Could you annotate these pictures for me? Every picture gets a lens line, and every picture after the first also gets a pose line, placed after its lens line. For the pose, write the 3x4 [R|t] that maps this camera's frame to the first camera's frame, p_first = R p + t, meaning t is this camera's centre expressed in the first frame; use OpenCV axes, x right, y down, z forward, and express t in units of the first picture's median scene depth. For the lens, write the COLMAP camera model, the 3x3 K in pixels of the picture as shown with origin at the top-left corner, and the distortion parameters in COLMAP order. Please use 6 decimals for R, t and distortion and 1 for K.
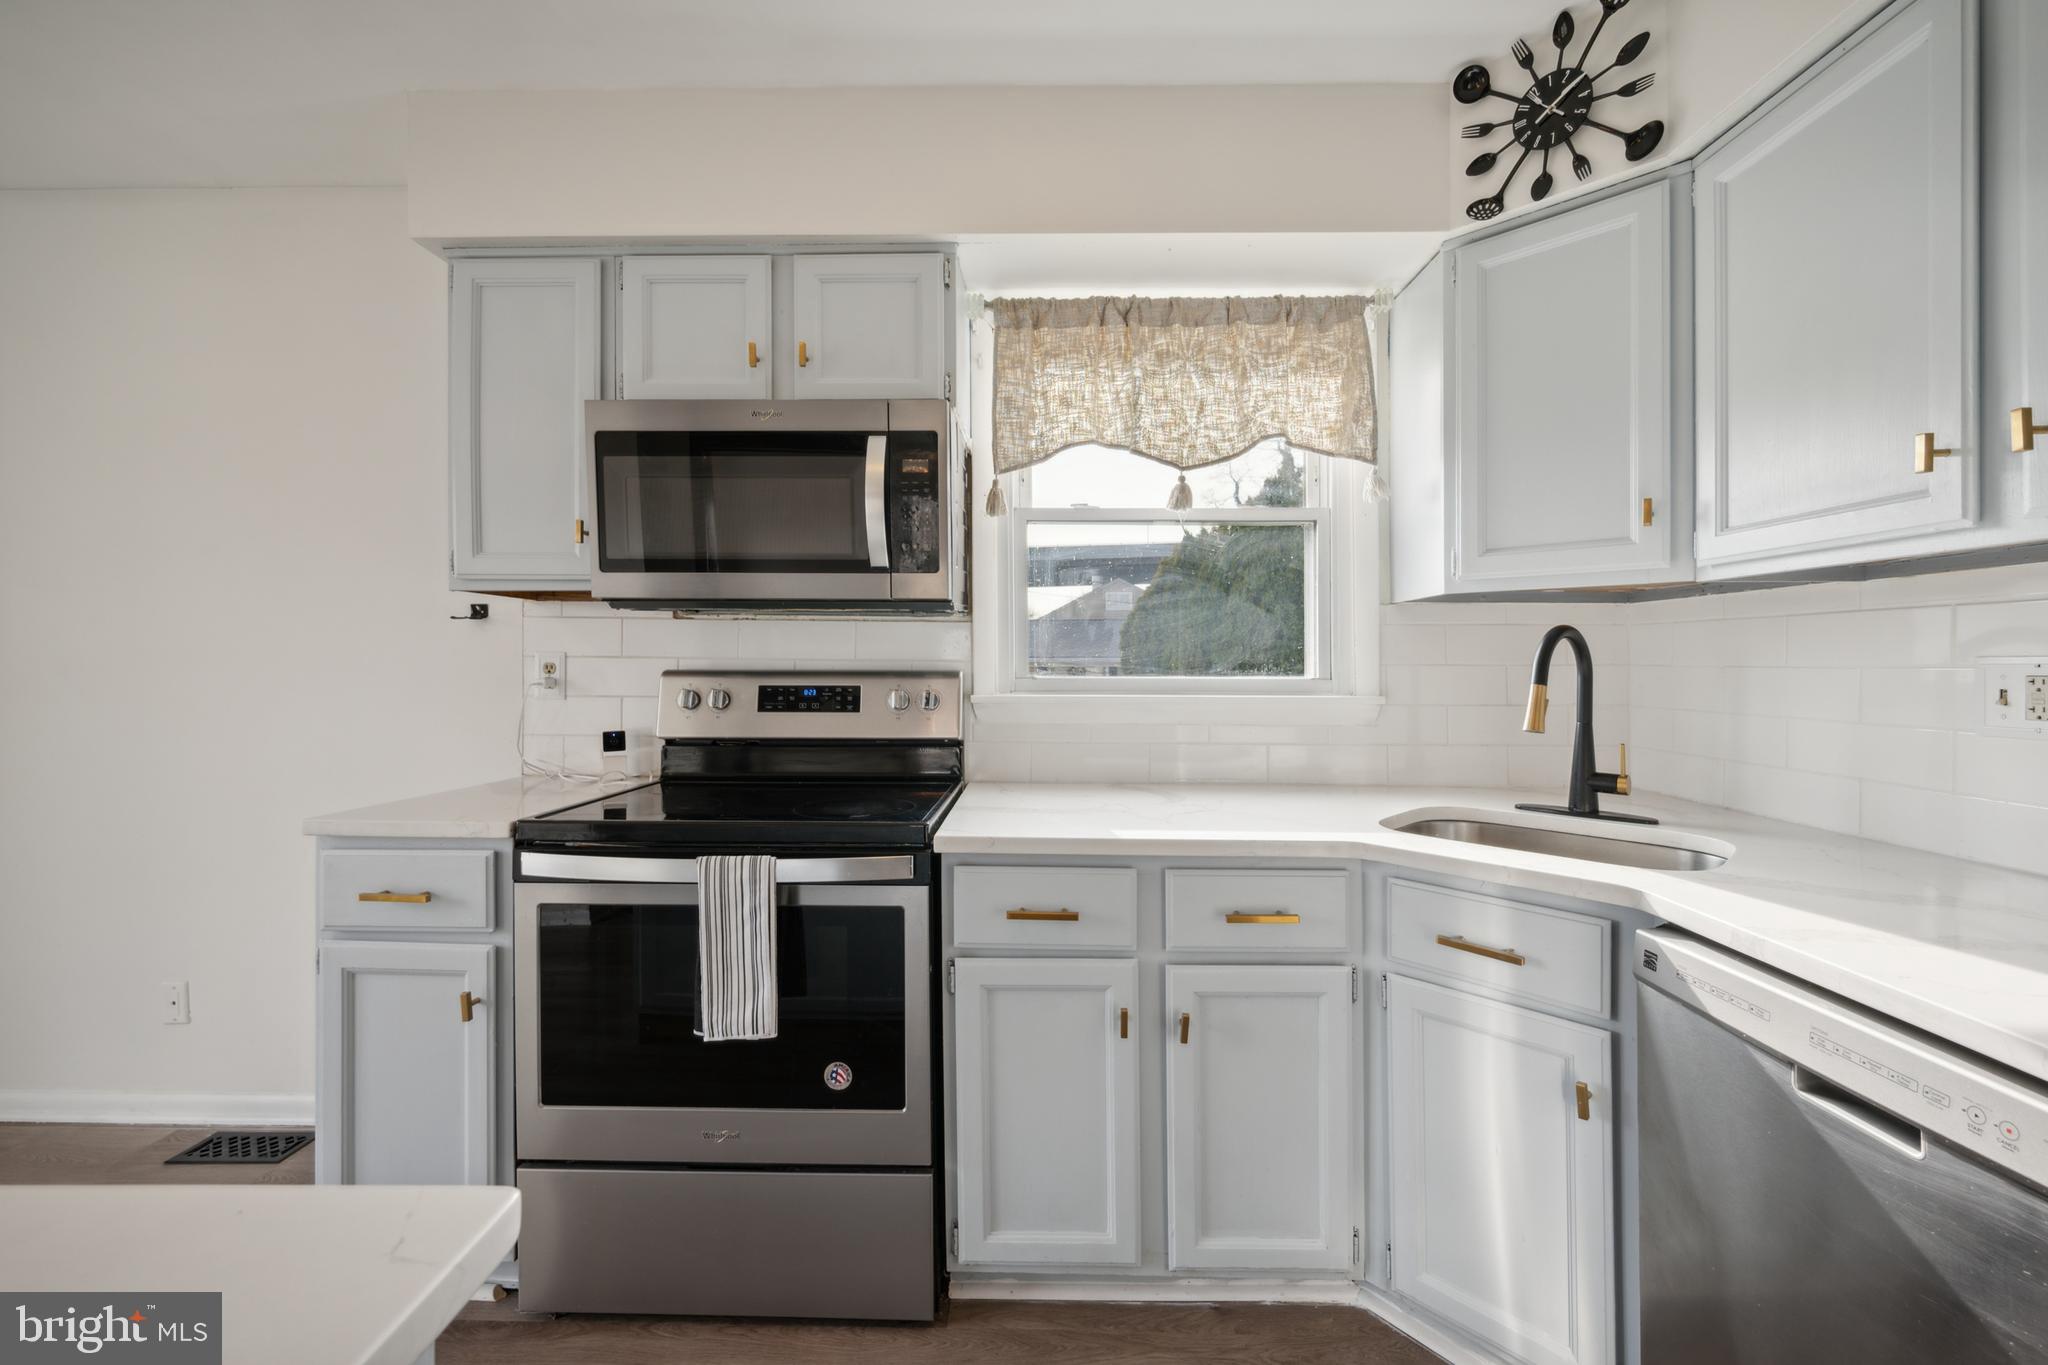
lens RADIAL K [[822.3, 0, 1024.0], [0, 822.3, 682.5], [0, 0, 1]] dist [0.000137, -0.000094]
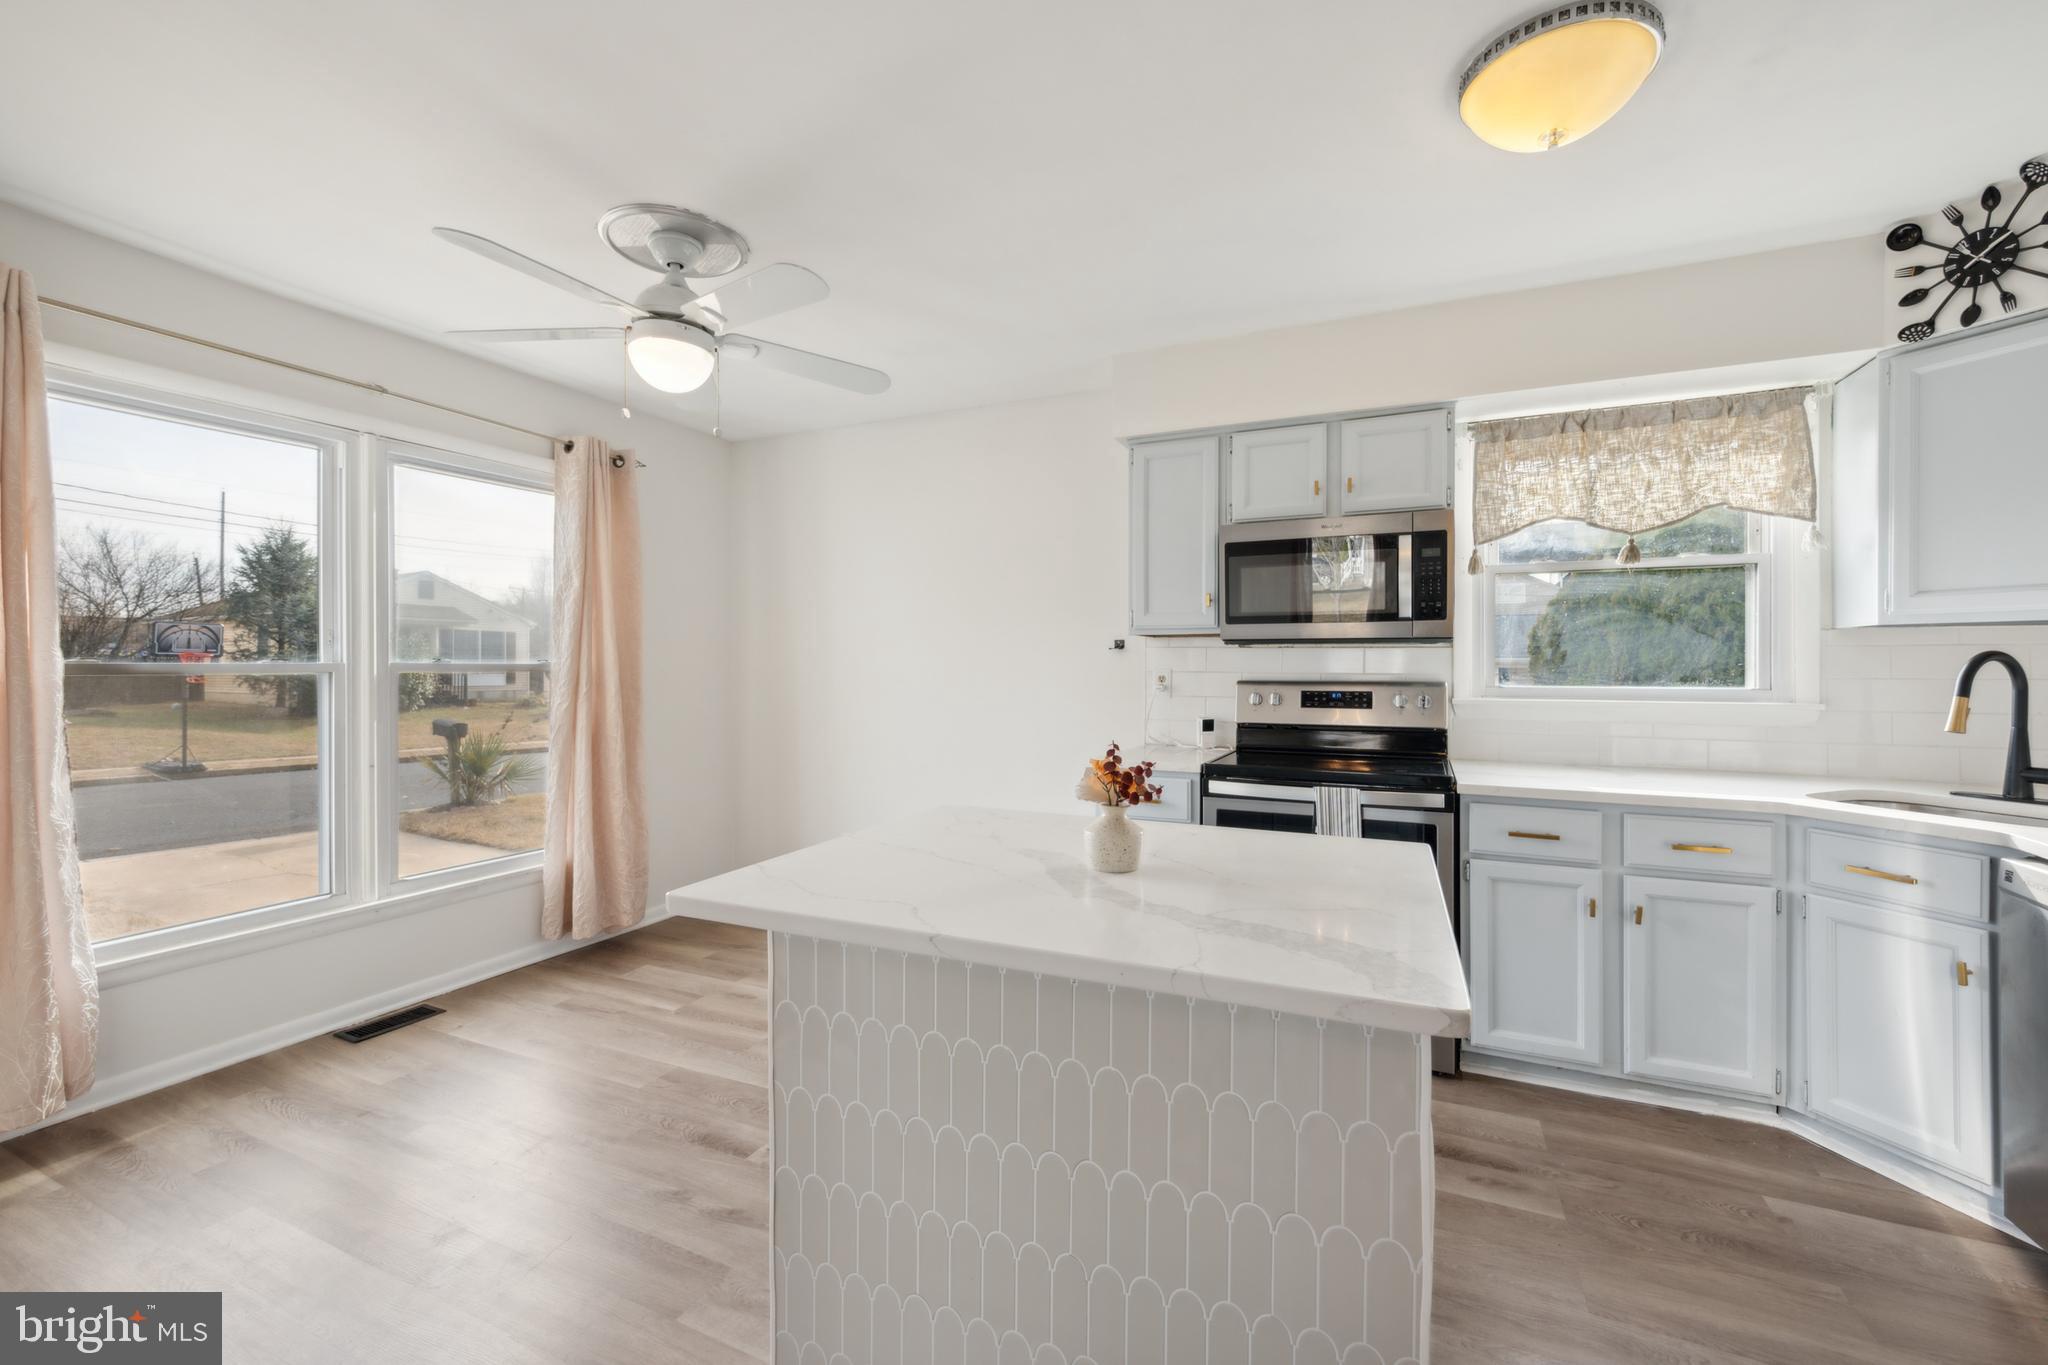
lens RADIAL K [[830.6, 0, 1036.9], [0, 830.6, 683.4], [0, 0, 1]] dist [0.003169, 0.000284]
pose [[0.922185, 0.005257, -0.386714, -0.199643], [-0.004054, 0.999984, 0.003927, -0.015951], [0.386728, -0.002054, 0.922191, -0.716630]]
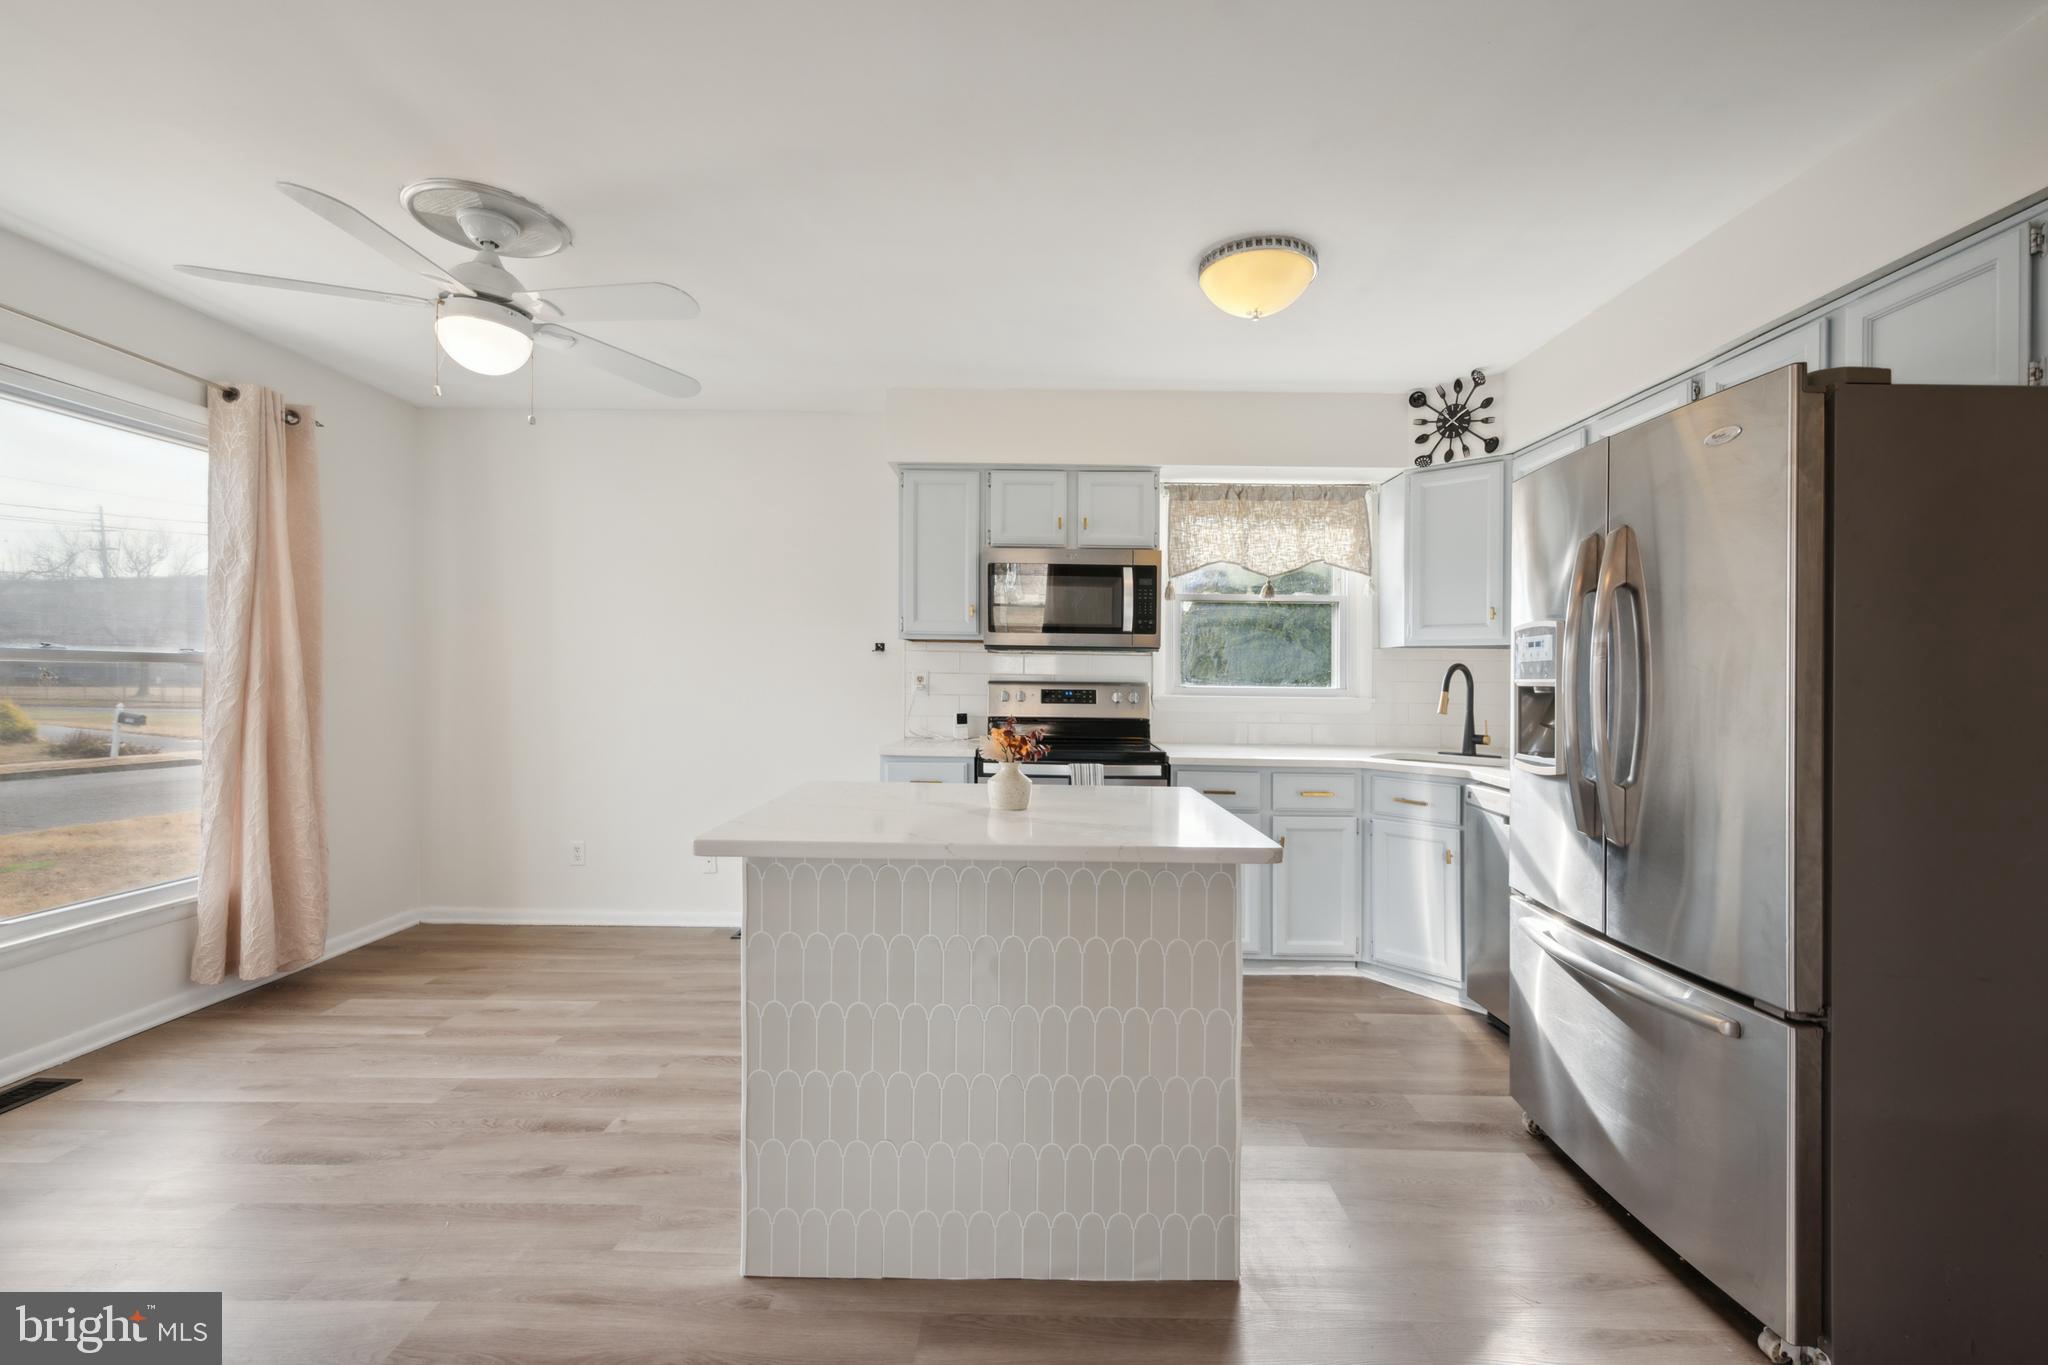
lens RADIAL K [[848.8, 0, 1033.0], [0, 848.8, 690.8], [0, 0, 1]] dist [0.004815, 0.000064]
pose [[0.999825, 0.008595, 0.016620, -0.421290], [-0.008560, 0.999961, -0.002225, 0.012757], [-0.016639, 0.002082, 0.999859, -1.045150]]
